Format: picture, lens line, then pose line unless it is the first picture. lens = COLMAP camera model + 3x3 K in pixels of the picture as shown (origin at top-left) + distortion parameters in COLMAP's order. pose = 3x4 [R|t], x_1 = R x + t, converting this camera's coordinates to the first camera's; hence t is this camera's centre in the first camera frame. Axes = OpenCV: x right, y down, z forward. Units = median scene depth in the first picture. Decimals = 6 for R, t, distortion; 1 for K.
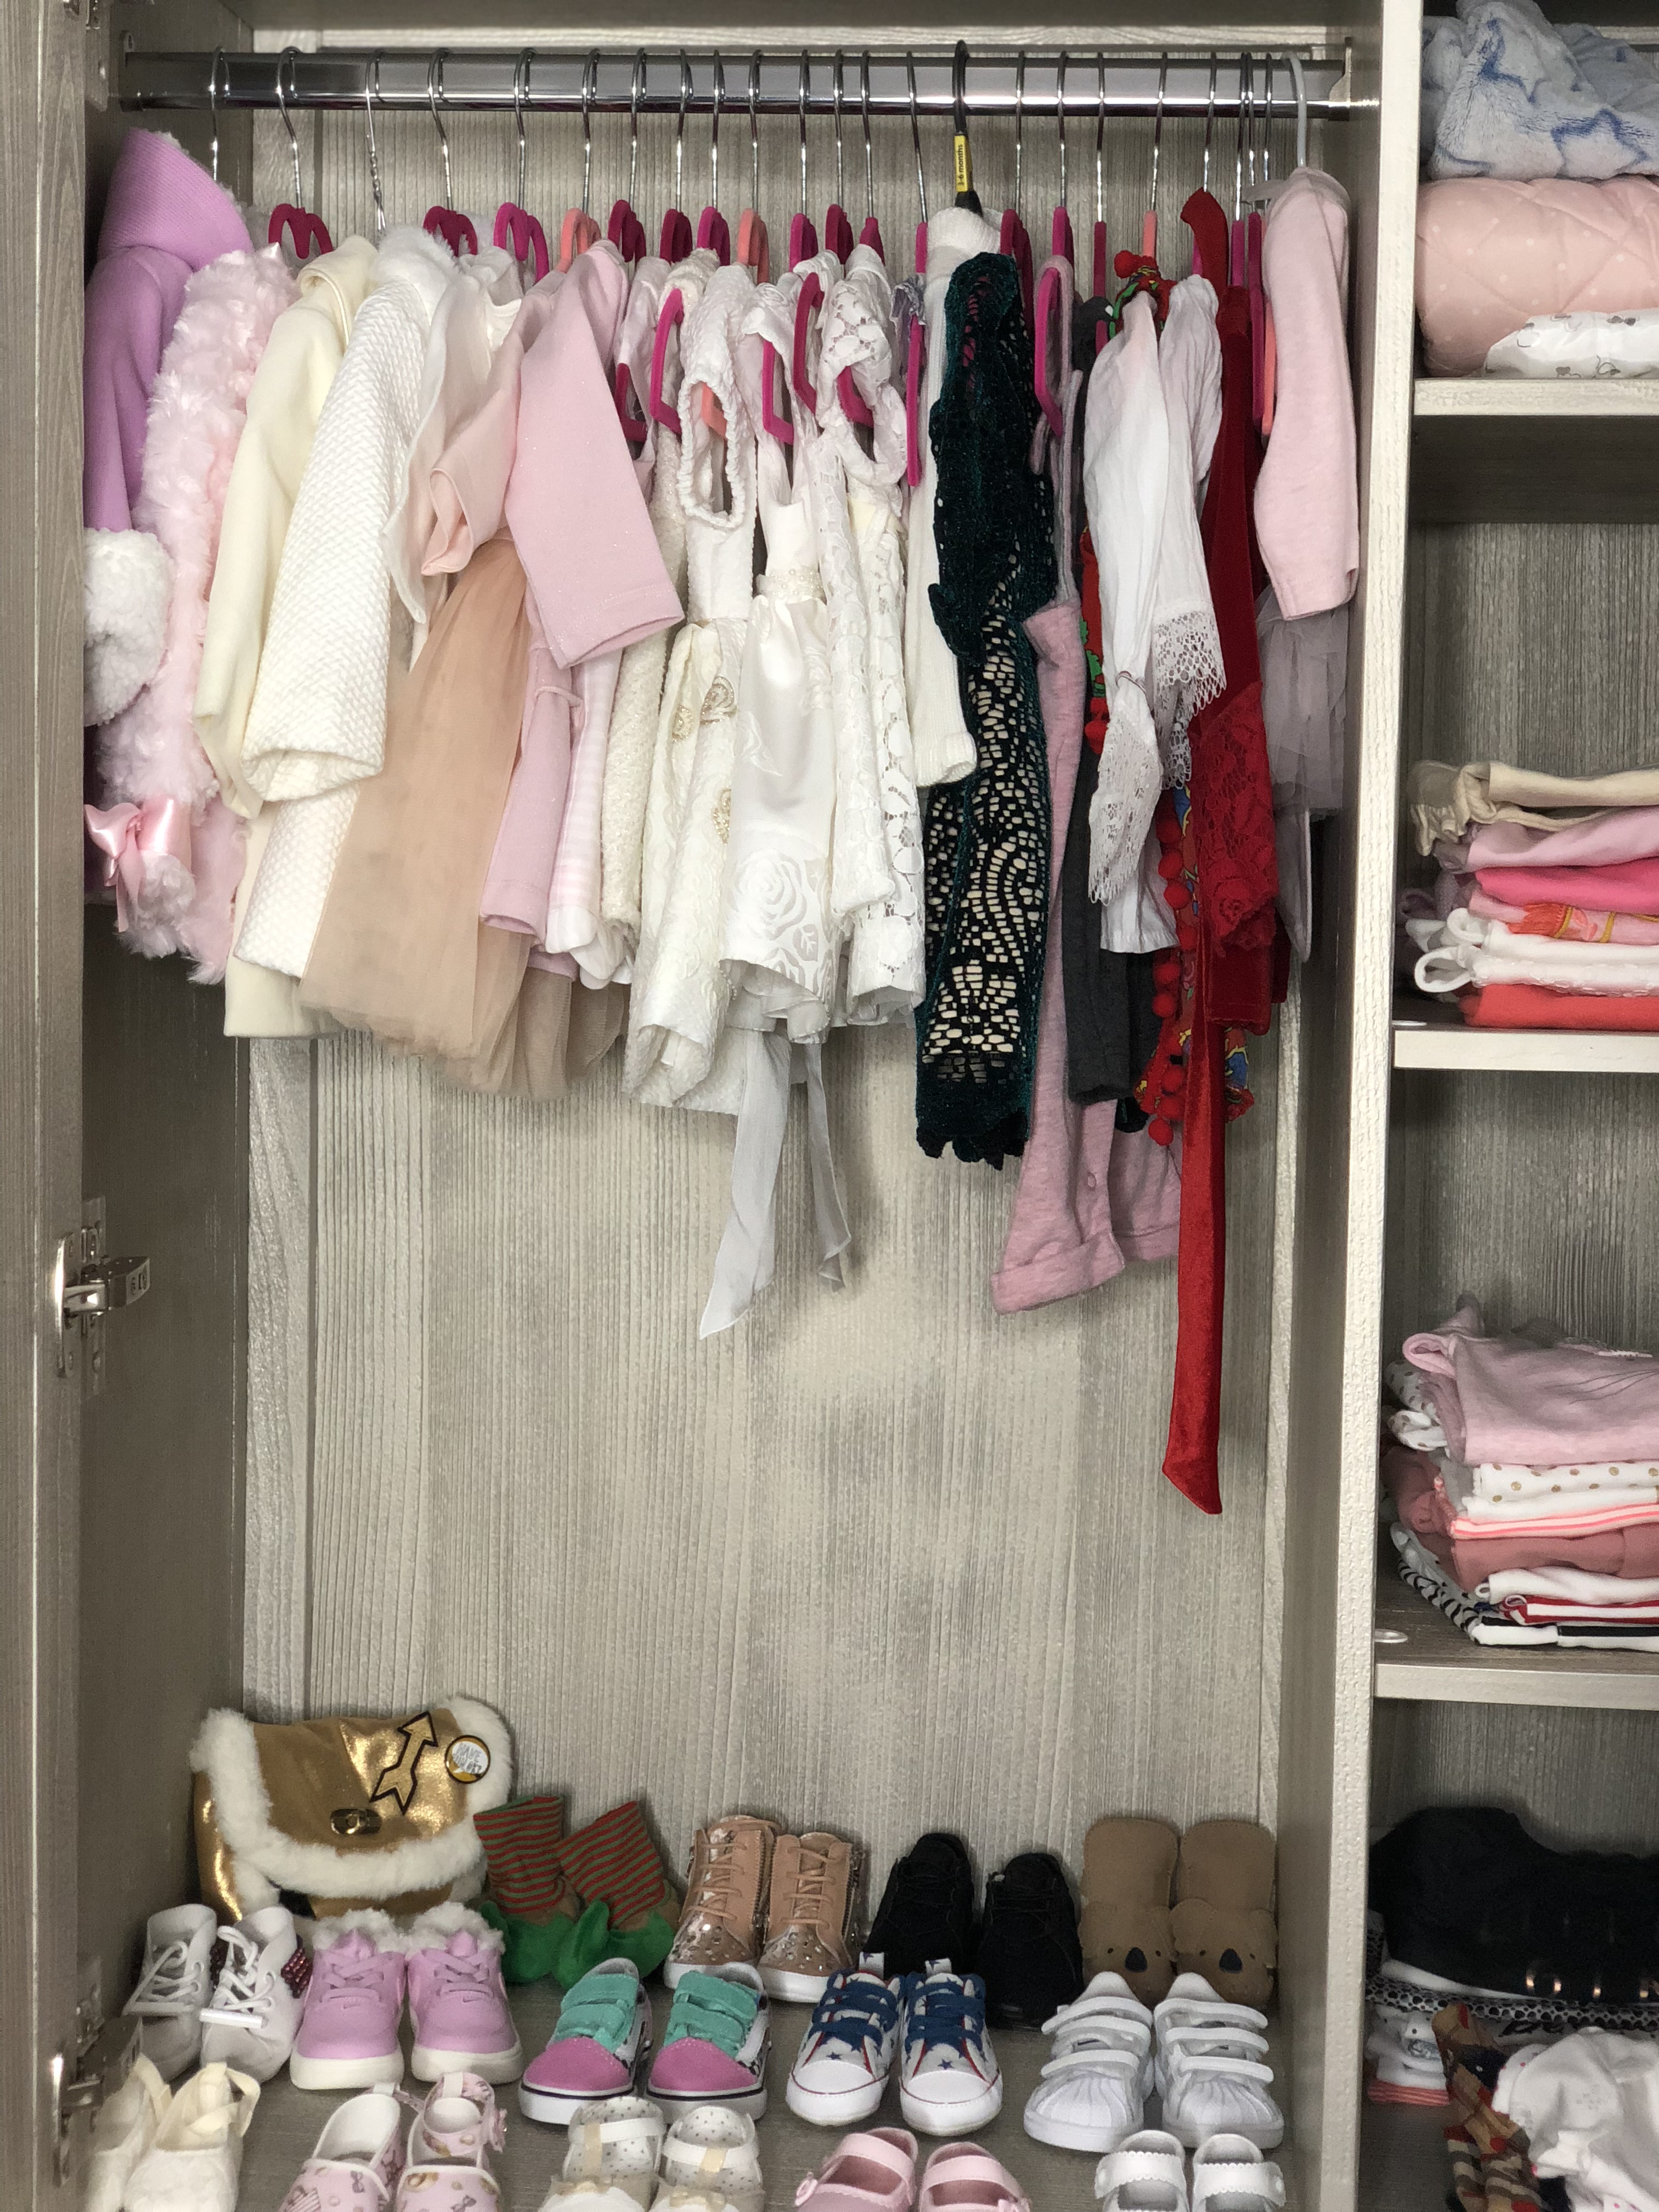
lens RADIAL K [[3330.6, 0, 837.6], [0, 3330.6, 1081.7], [0, 0, 1]] dist [-0.077896, 0.887235]
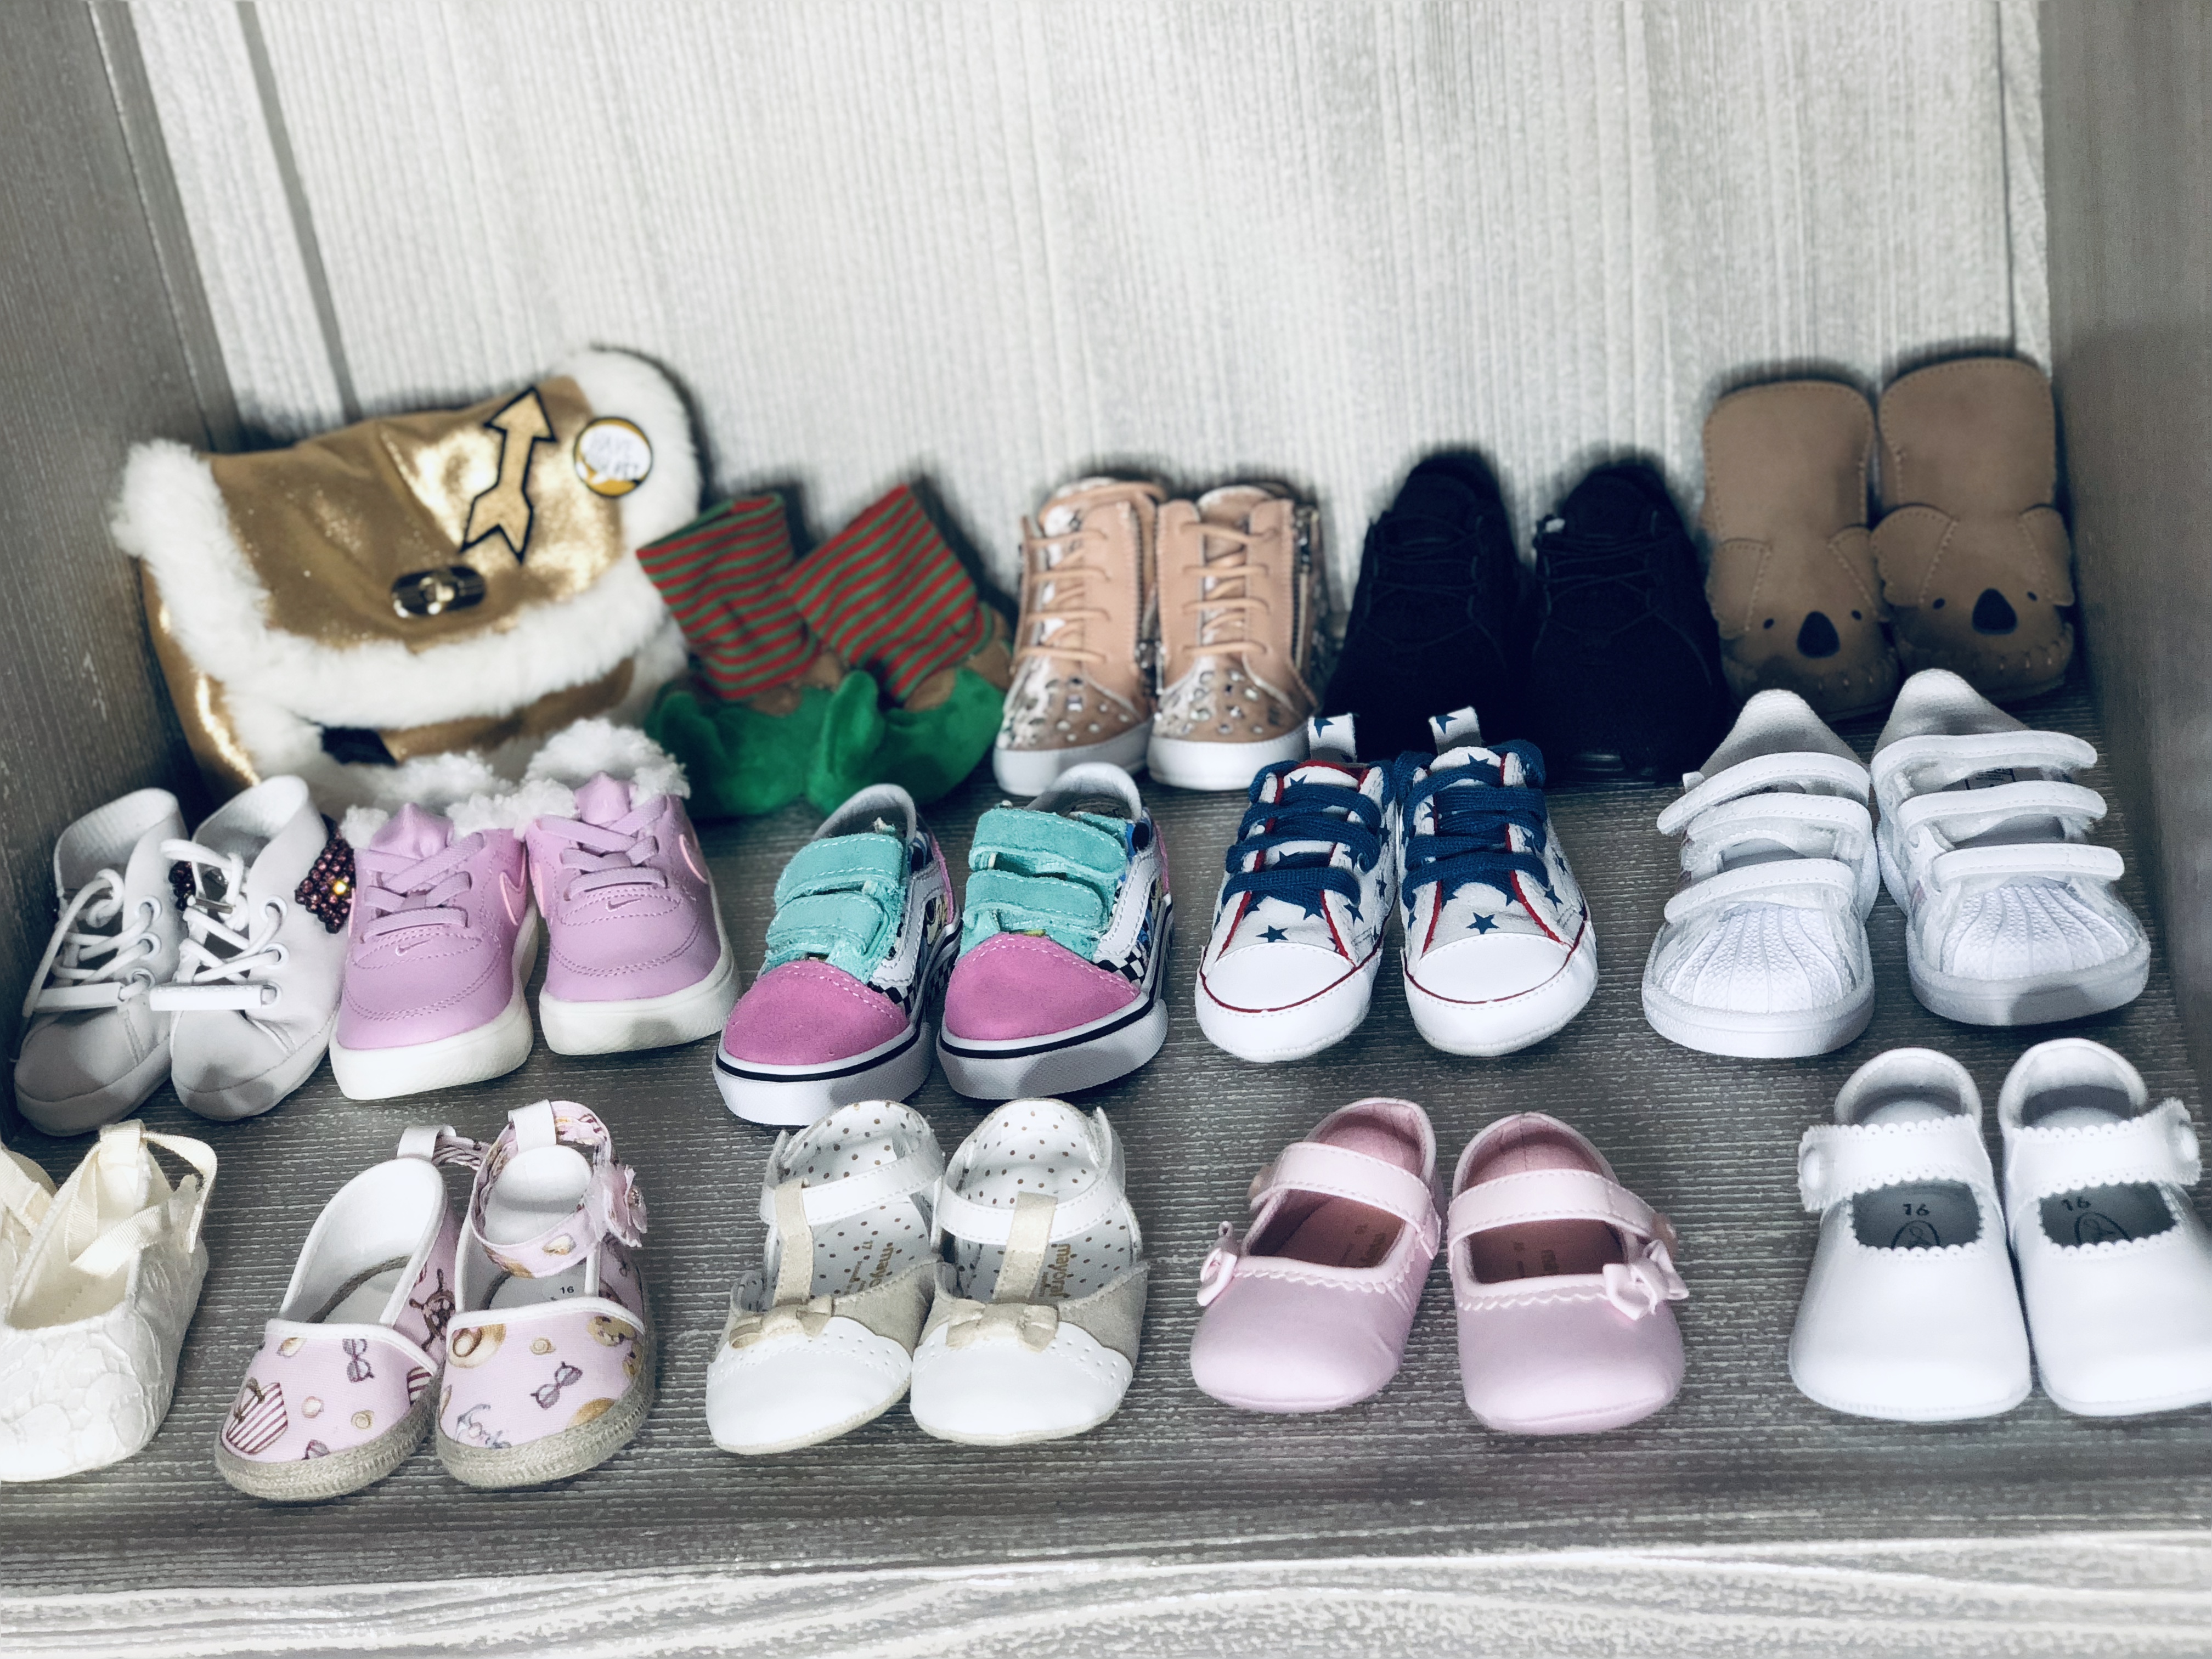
lens RADIAL K [[3390.7, 0, 1018.4], [0, 3390.7, 831.8], [0, 0, 1]] dist [0.019134, 0.097434]
pose [[0.980749, -0.132085, -0.143822, 0.041826], [0.175271, 0.920152, 0.350143, 0.084083], [0.086089, -0.368610, 0.925589, 0.527290]]
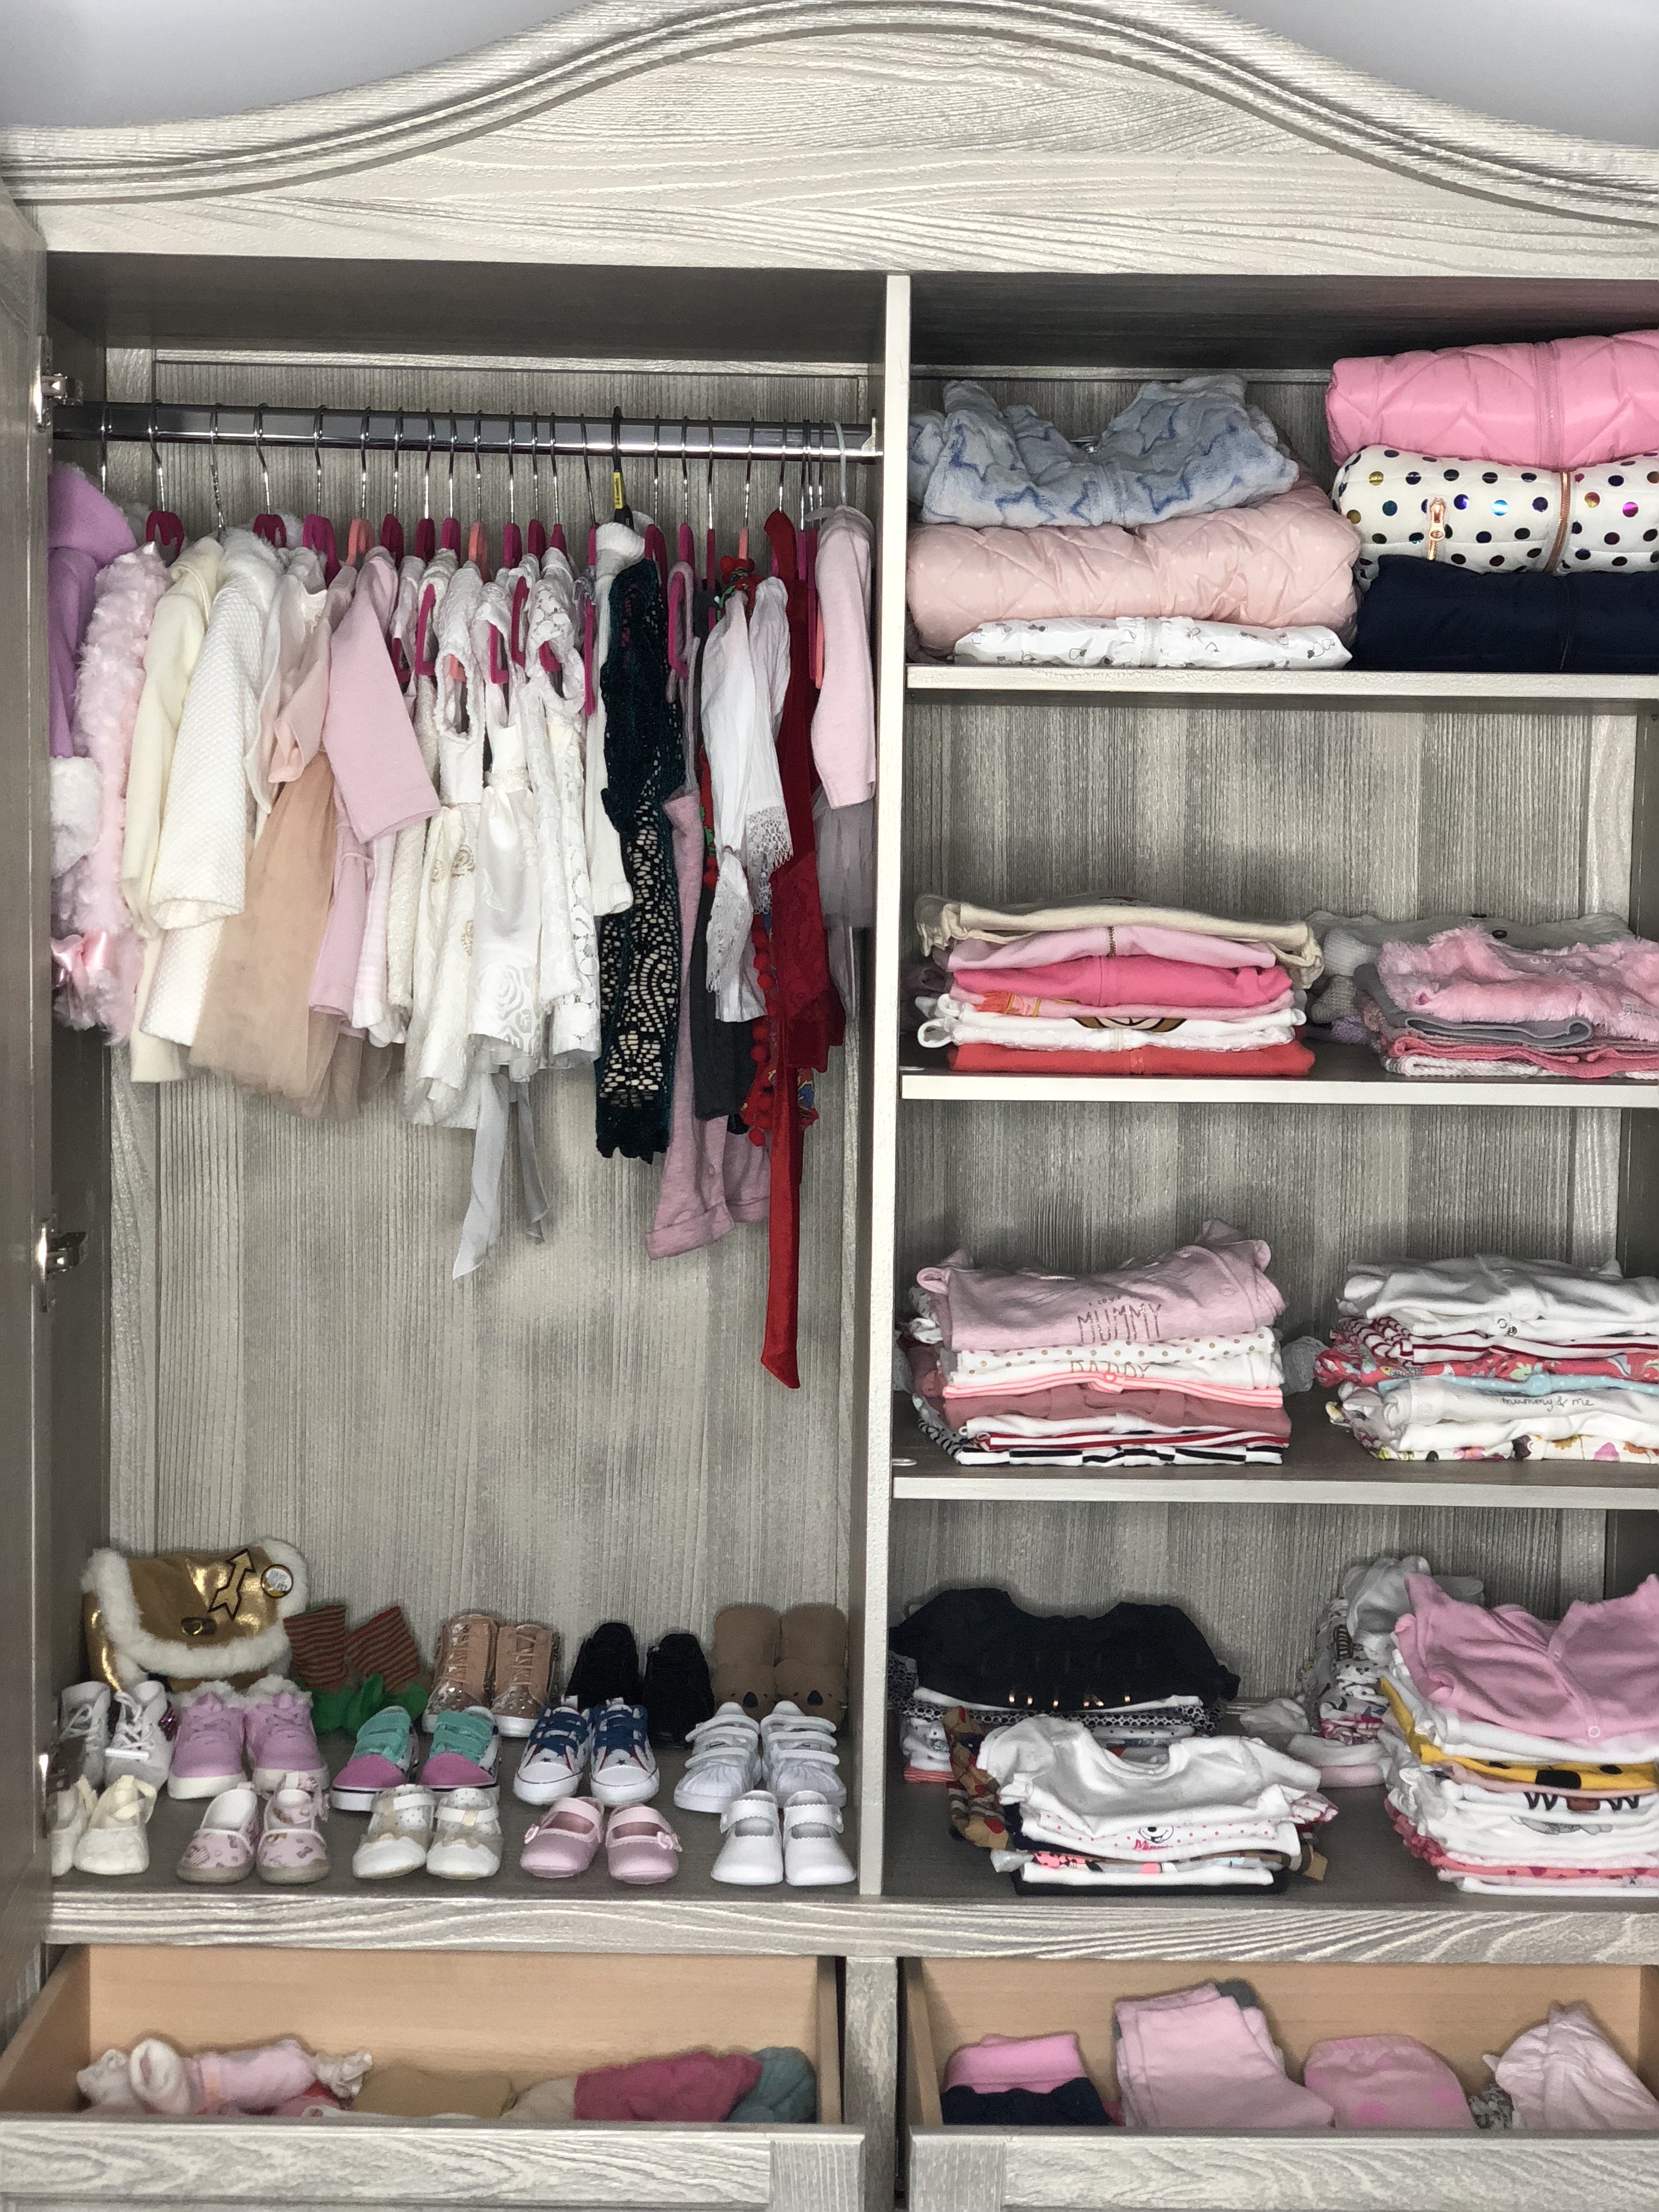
lens RADIAL K [[3361.3, 0, 839.0], [0, 3361.3, 1051.8], [0, 0, 1]] dist [-0.194969, 2.916624]
pose [[0.994343, -0.011441, 0.105597, -0.026990], [0.010345, 0.999887, 0.010915, -0.040607], [-0.105710, -0.009761, 0.994349, -0.529800]]
